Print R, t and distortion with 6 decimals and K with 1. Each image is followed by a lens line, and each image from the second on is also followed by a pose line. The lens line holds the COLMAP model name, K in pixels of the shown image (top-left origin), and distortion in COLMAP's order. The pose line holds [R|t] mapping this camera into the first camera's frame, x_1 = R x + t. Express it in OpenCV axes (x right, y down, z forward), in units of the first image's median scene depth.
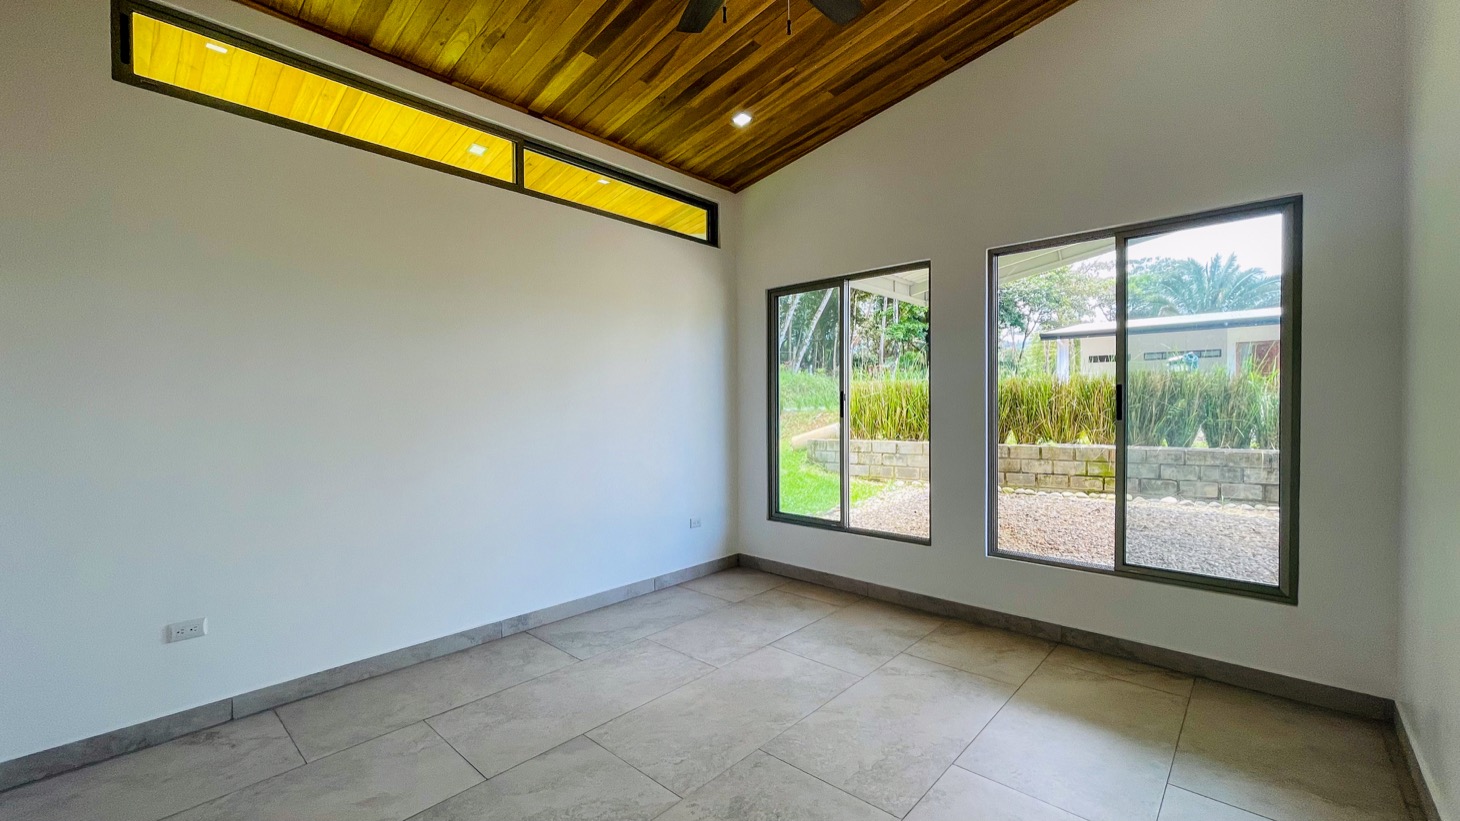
lens RADIAL K [[595.2, 0, 727.5], [0, 595.2, 414.3], [0, 0, 1]] dist [-0.000453, 0.004793]
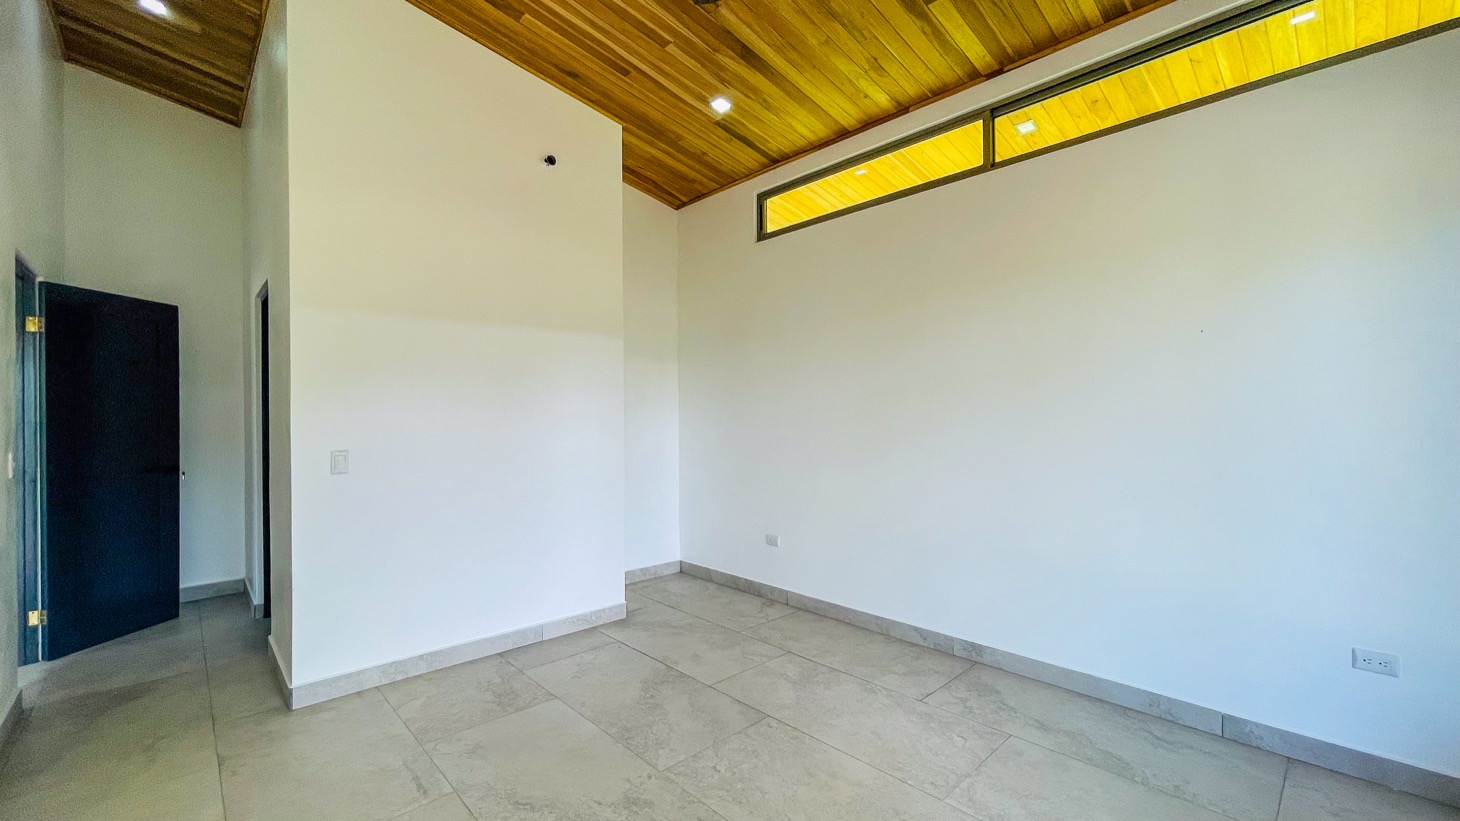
lens RADIAL K [[595.2, 0, 727.5], [0, 595.2, 414.3], [0, 0, 1]] dist [-0.000453, 0.004793]
pose [[-0.074554, 0.005077, -0.997204, 0.637987], [-0.007890, 0.999953, 0.005681, -0.012426], [0.997186, 0.008292, -0.074511, 0.760366]]
